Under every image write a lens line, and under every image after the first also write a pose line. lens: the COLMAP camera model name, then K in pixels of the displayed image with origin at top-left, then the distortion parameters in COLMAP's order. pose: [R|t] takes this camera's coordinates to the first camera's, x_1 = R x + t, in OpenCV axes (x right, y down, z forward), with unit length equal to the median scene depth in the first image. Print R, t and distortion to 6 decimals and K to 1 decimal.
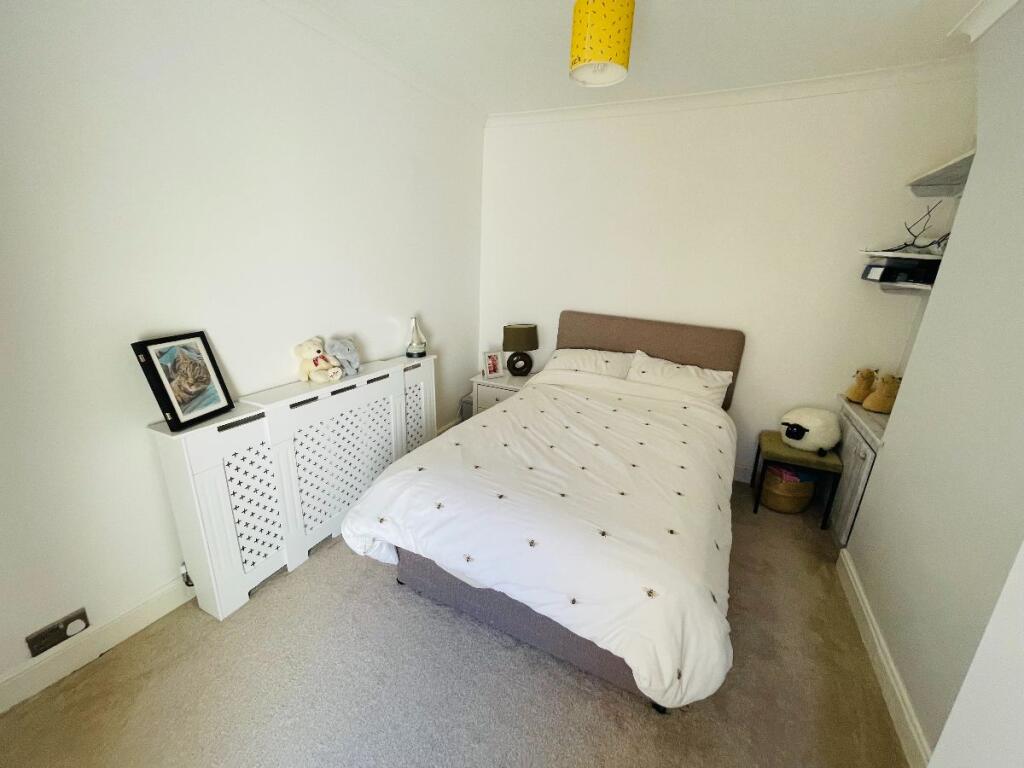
lens RADIAL K [[413.7, 0, 510.1], [0, 413.7, 376.2], [0, 0, 1]] dist [-0.009678, 0.004712]
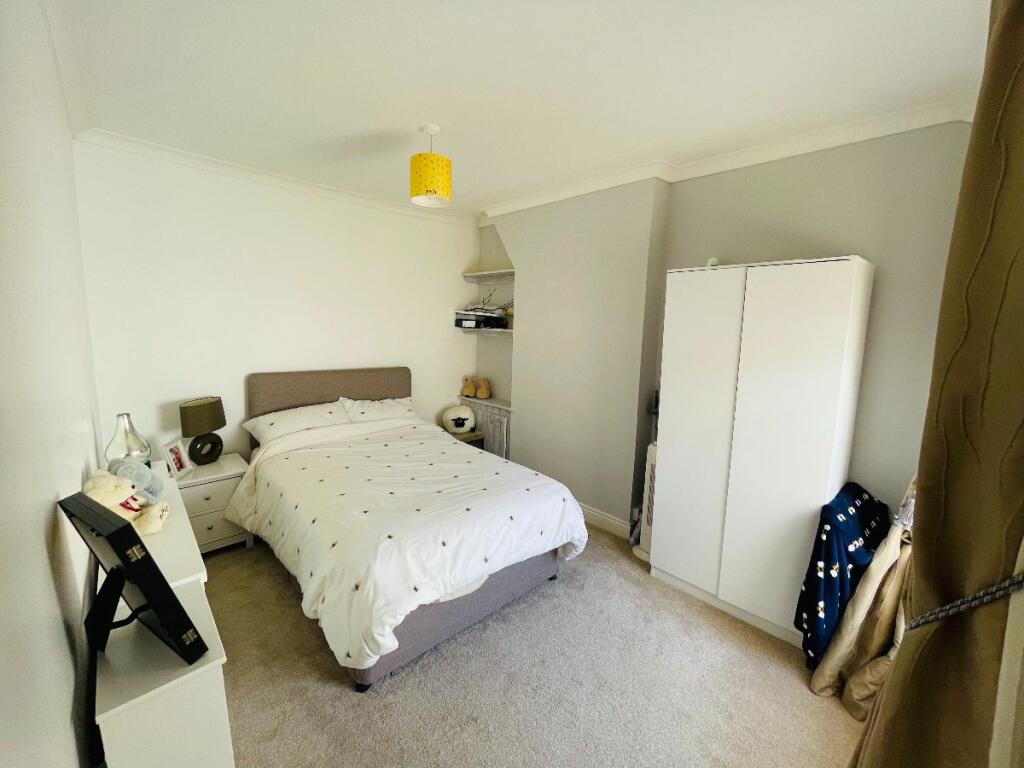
lens RADIAL K [[413.7, 0, 510.1], [0, 413.7, 376.2], [0, 0, 1]] dist [-0.009678, 0.004712]
pose [[0.336027, -0.155346, 0.928953, -0.677993], [0.252708, 0.965010, 0.069964, -0.098104], [-0.907317, 0.211244, 0.363527, 0.209782]]
